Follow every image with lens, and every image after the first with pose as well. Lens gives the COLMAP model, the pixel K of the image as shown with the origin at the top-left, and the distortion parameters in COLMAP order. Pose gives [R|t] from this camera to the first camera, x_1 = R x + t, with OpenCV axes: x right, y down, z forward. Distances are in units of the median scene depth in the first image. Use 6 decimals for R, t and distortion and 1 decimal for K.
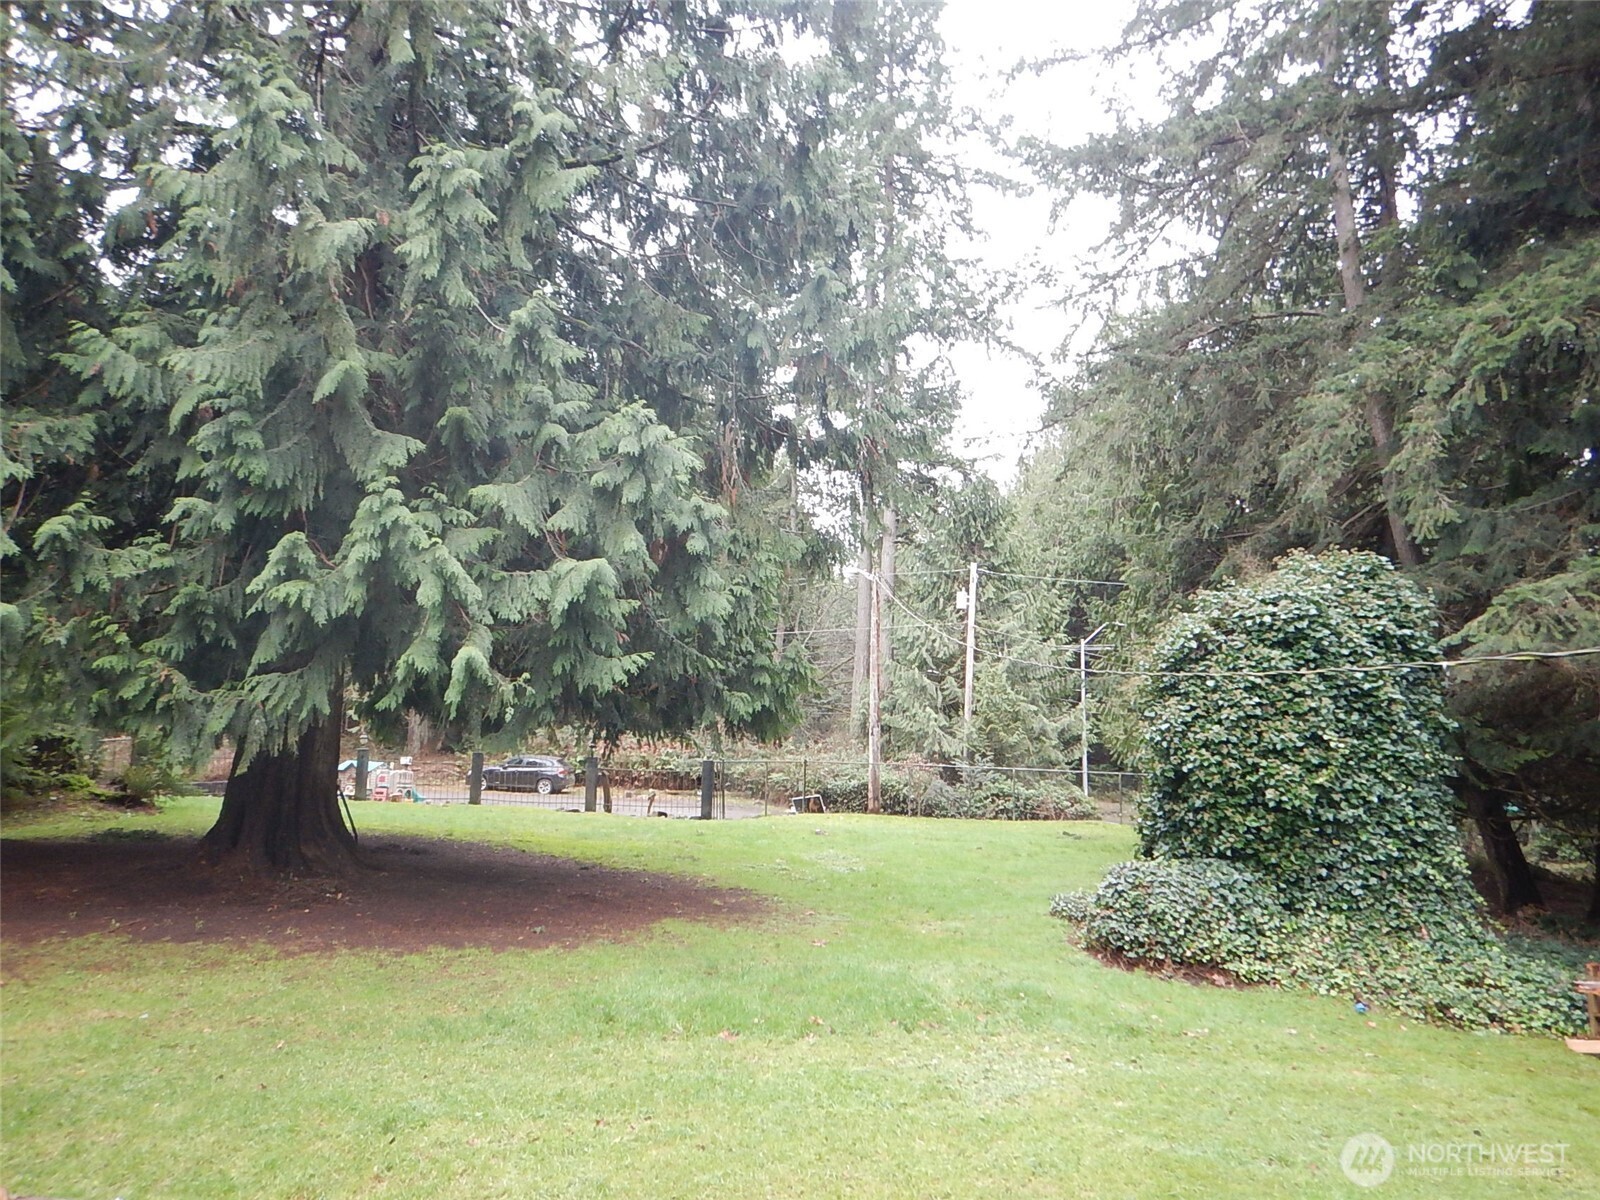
lens RADIAL K [[1143.9, 0, 787.2], [0, 1143.9, 585.2], [0, 0, 1]] dist [0.031858, 0.002206]
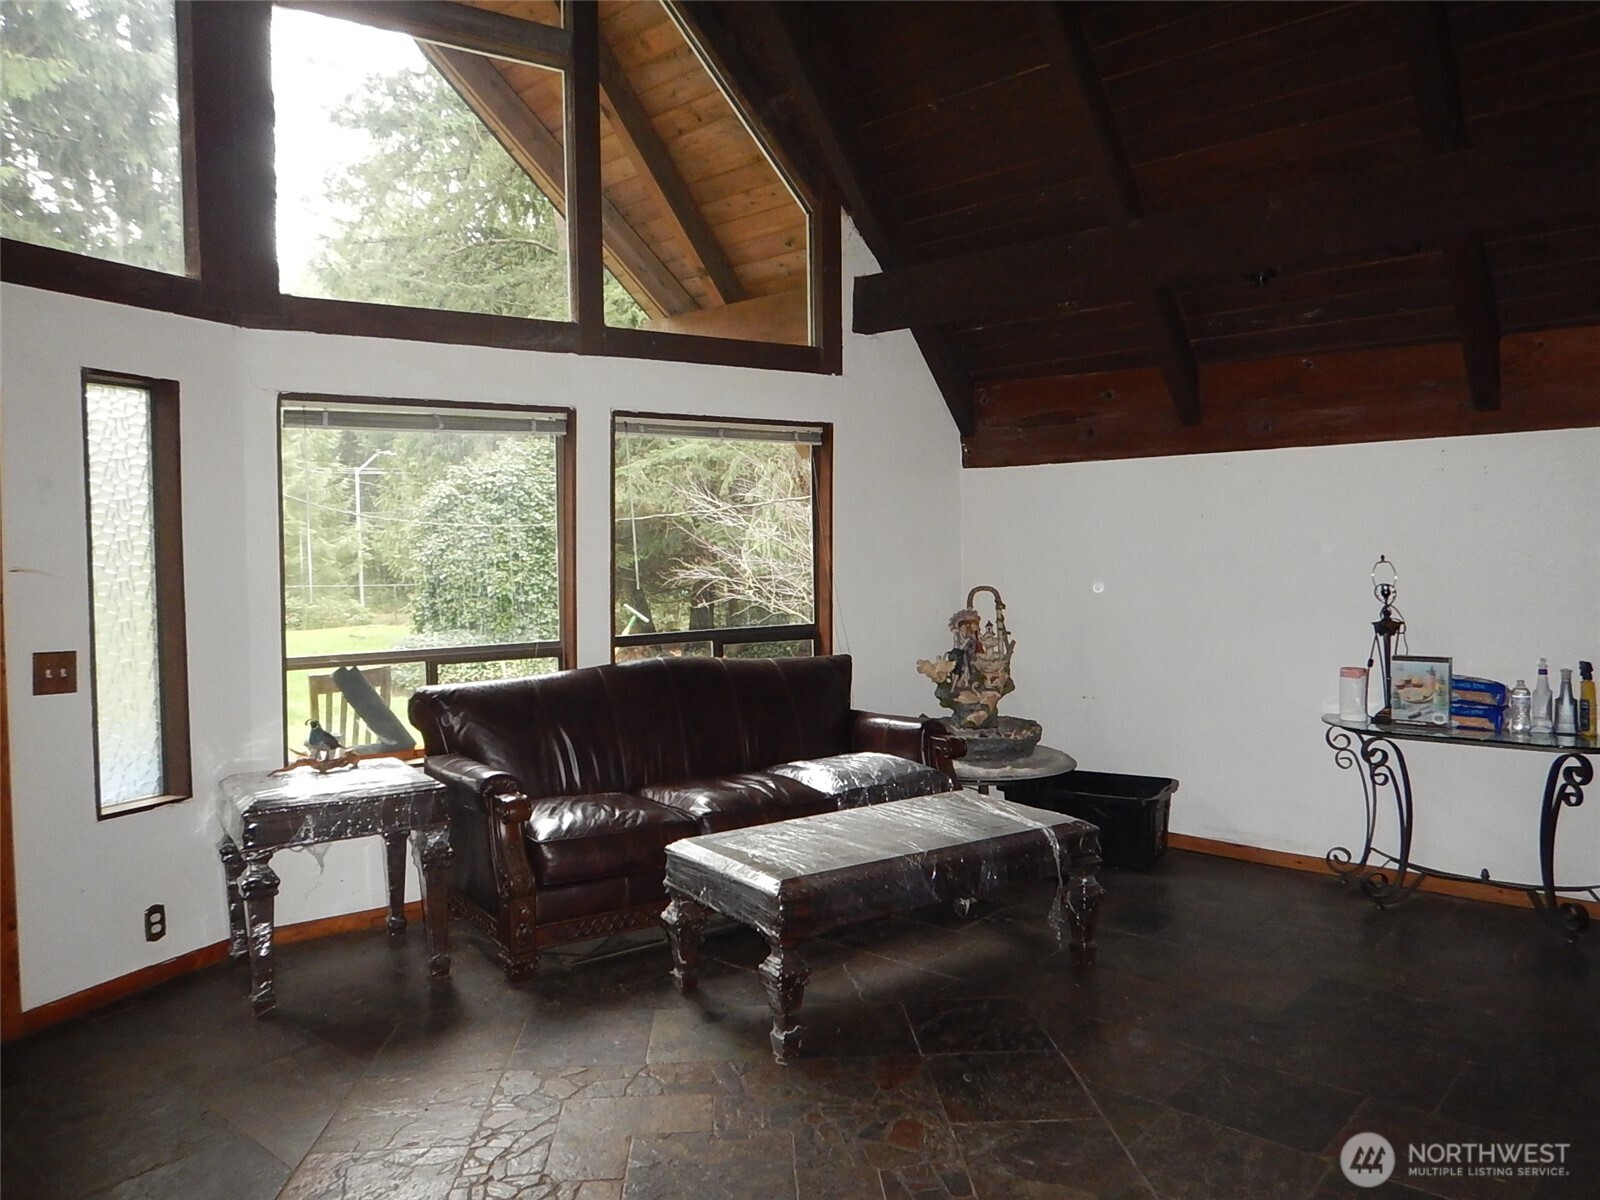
lens RADIAL K [[1139.7, 0, 793.6], [0, 1139.7, 590.6], [0, 0, 1]] dist [-0.010747, -0.000649]
pose [[0.812069, -0.061303, 0.580333, -0.189477], [-0.036423, 0.987203, 0.155251, -0.092024], [-0.582424, -0.147212, 0.799444, -0.593633]]
